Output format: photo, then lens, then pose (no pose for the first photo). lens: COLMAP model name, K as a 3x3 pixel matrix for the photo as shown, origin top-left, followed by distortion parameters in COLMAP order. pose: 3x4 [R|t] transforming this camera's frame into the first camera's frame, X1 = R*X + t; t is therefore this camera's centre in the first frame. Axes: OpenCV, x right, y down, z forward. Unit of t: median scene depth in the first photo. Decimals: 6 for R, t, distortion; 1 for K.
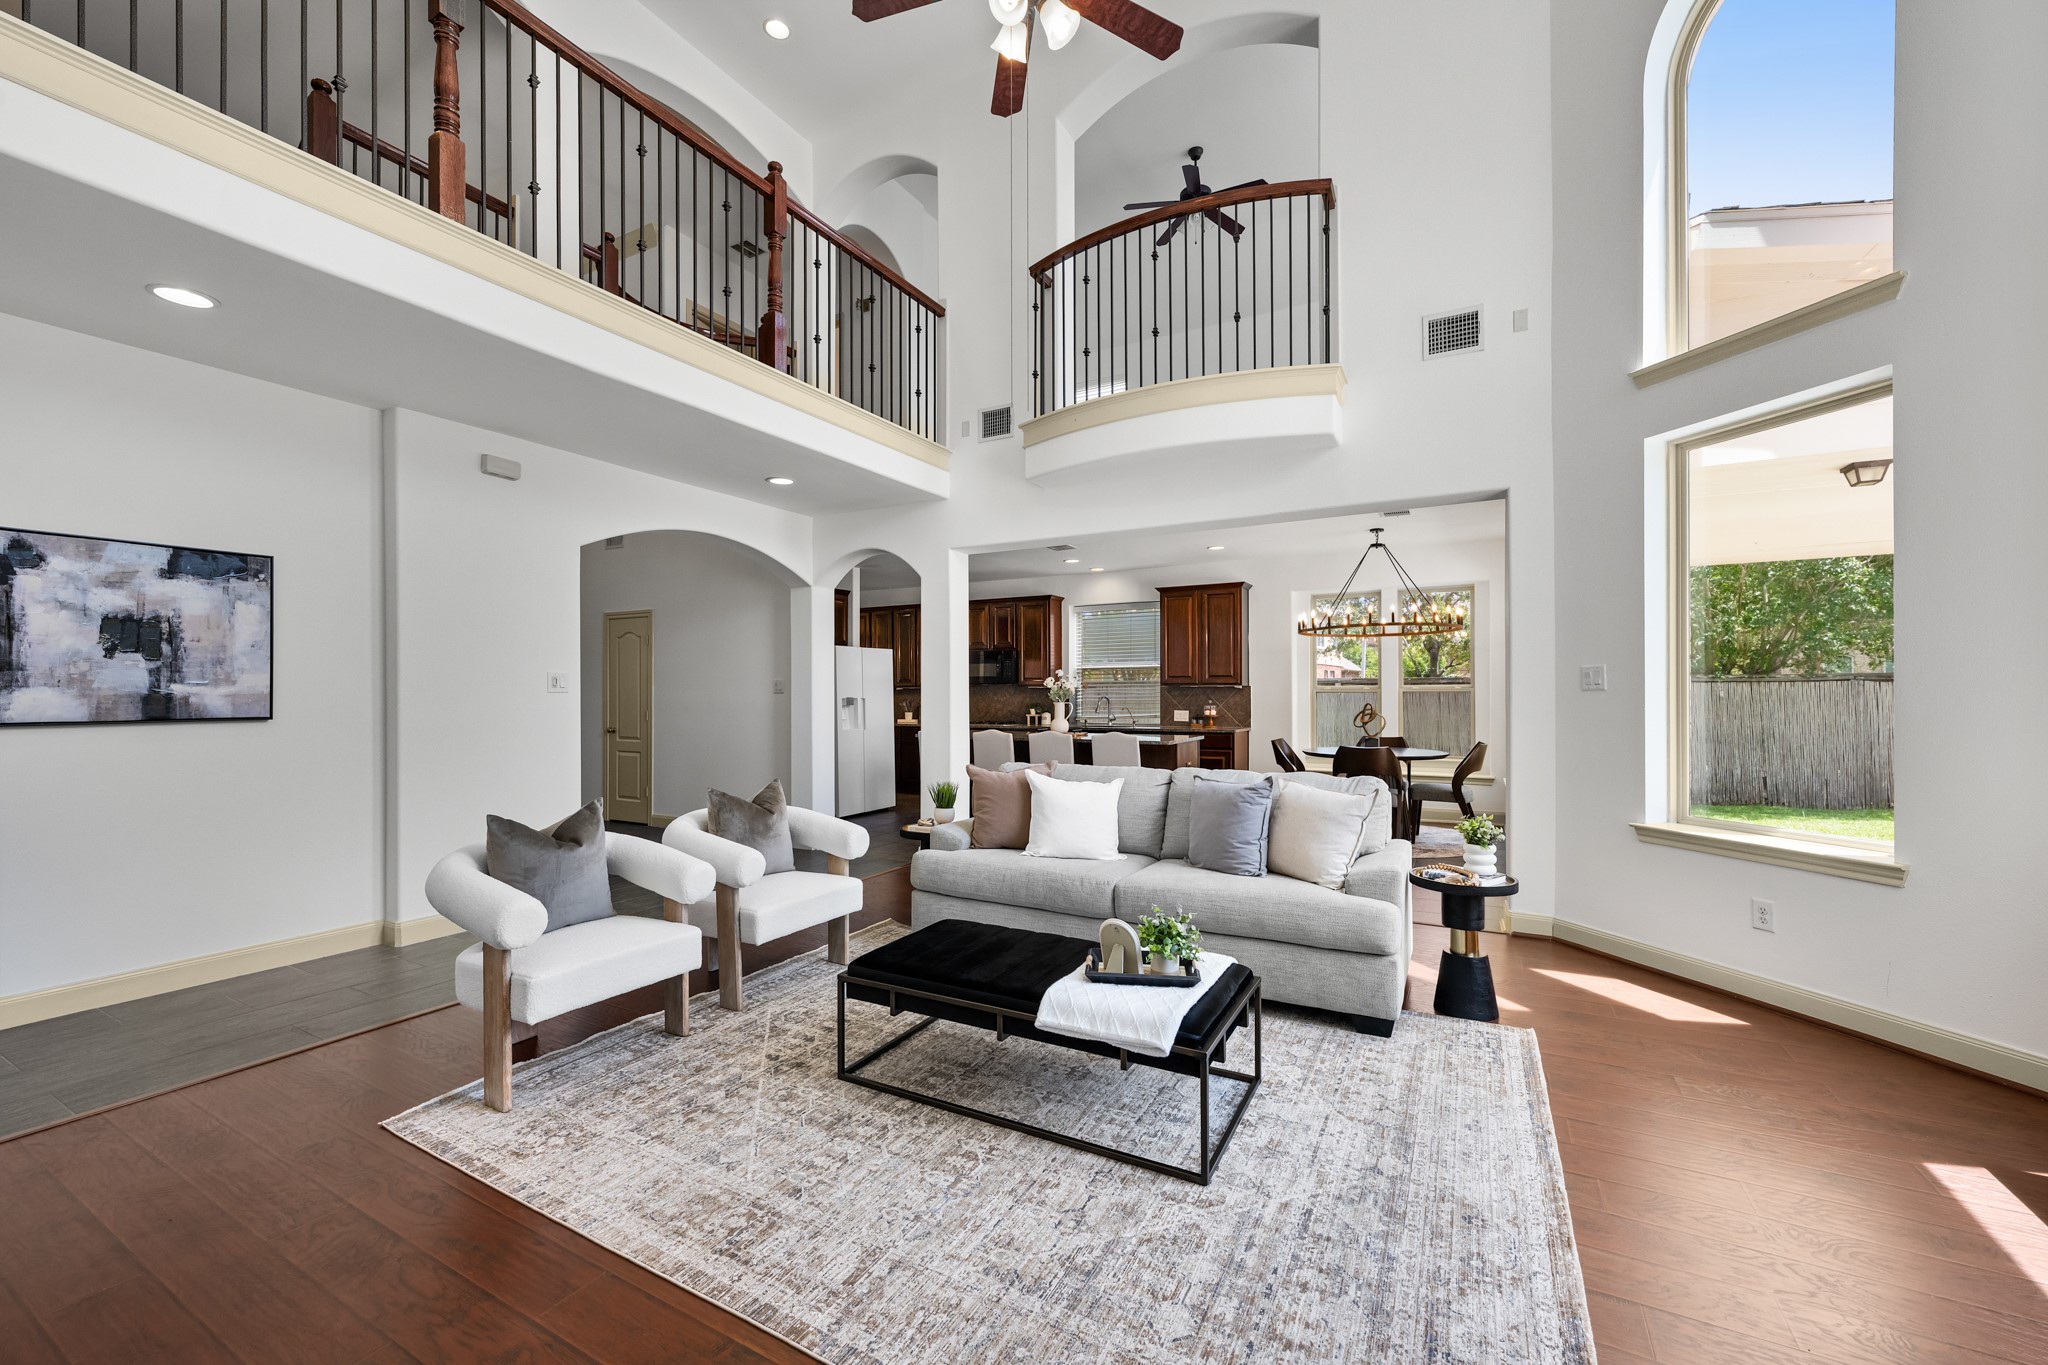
lens RADIAL K [[821.1, 0, 1019.4], [0, 821.1, 692.5], [0, 0, 1]] dist [-0.013313, -0.000071]
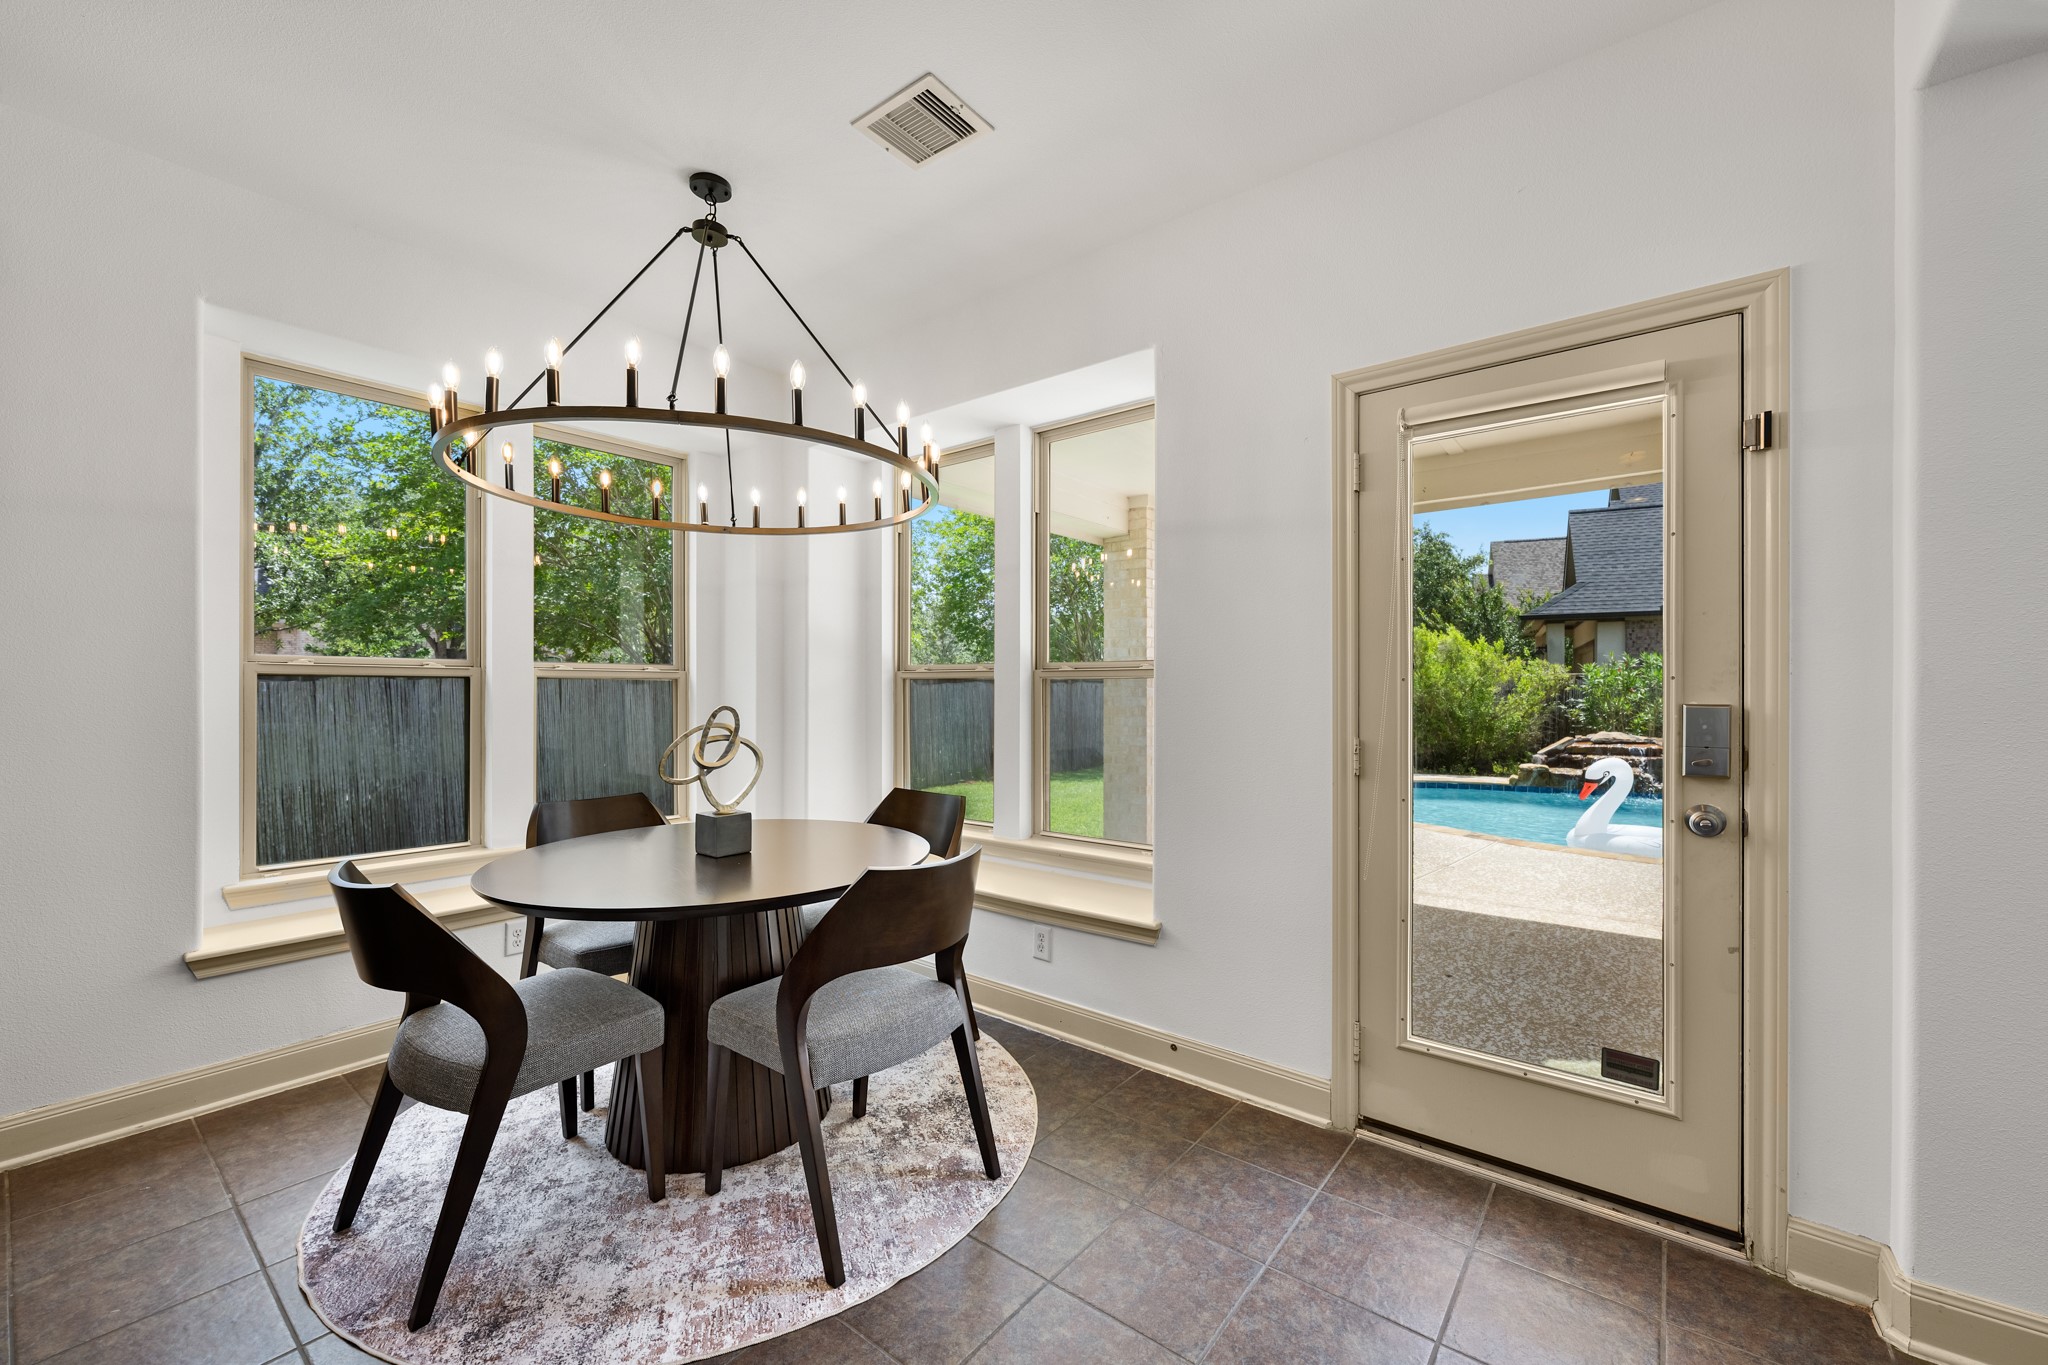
lens RADIAL K [[809.4, 0, 1031.4], [0, 809.4, 691.9], [0, 0, 1]] dist [-0.016145, -0.000126]
pose [[0.147388, 0.000896, 0.989078, 0.106373], [-0.000686, 0.999999, -0.000804, 0.006248], [-0.989079, -0.000560, 0.147388, 0.657970]]
